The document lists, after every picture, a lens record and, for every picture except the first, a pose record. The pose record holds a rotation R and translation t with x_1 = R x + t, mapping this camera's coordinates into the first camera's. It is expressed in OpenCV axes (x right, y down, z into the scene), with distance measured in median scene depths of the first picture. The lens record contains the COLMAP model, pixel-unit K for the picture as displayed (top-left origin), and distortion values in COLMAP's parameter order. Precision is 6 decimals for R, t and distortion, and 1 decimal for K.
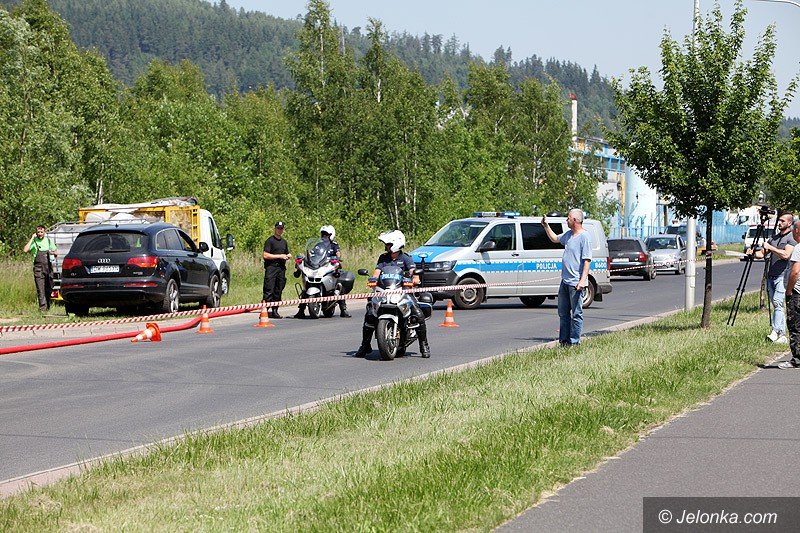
lens RADIAL K [[3413.3, 0, 399.9], [0, 3413.3, 322.8], [0, 0, 1]] dist [1.158554, -1.357085]
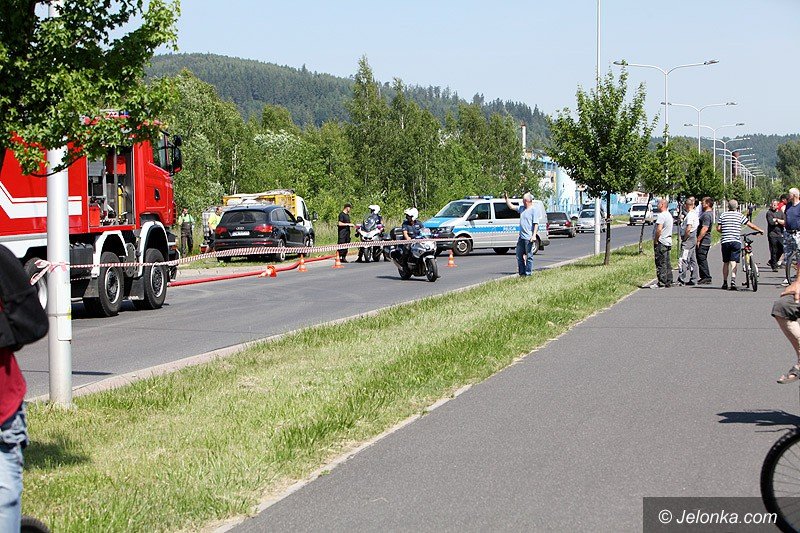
lens RADIAL K [[3397.4, 0, 398.0], [0, 3397.4, 290.1], [0, 0, 1]] dist [0.681566, 1.477355]
pose [[0.999523, -0.010815, 0.028916, -0.057534], [0.011076, 0.999899, -0.008901, 0.026426], [-0.028816, 0.009217, 0.999542, -0.617063]]
